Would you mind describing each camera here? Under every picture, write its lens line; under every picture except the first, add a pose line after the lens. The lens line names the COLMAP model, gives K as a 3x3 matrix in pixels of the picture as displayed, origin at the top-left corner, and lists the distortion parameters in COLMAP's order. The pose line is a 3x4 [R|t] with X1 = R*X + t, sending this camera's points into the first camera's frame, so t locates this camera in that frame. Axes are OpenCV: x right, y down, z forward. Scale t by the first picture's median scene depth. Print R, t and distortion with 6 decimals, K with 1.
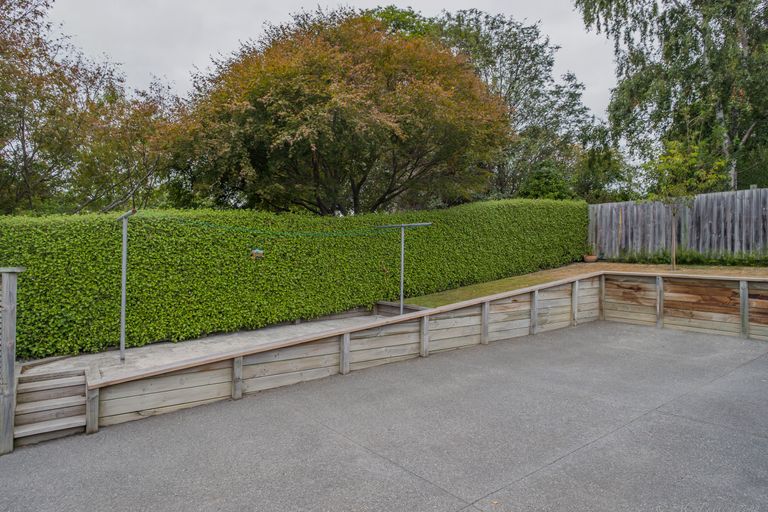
lens RADIAL K [[441.2, 0, 380.7], [0, 441.2, 255.3], [0, 0, 1]] dist [-0.028692, 0.012566]
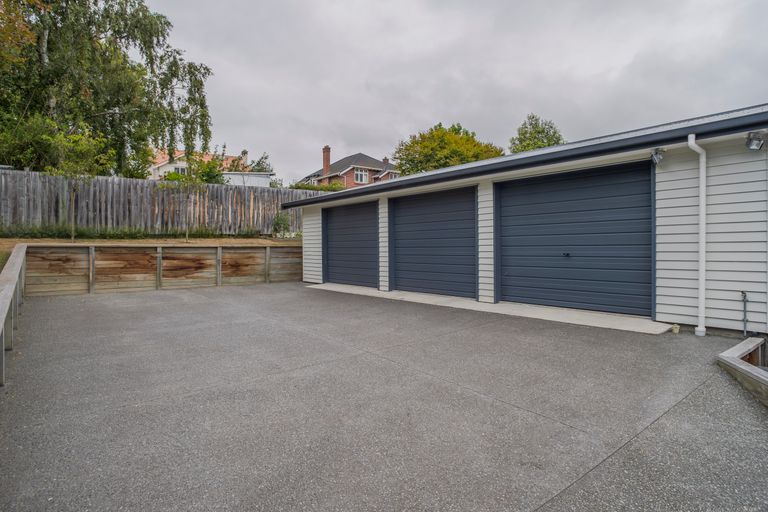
lens RADIAL K [[441.2, 0, 381.7], [0, 441.2, 250.8], [0, 0, 1]] dist [-0.028692, 0.012566]
pose [[-0.002424, -0.020215, 0.999793, -0.421832], [0.004718, 0.999784, 0.020227, 0.037903], [-0.999986, 0.004766, -0.002328, 0.265246]]
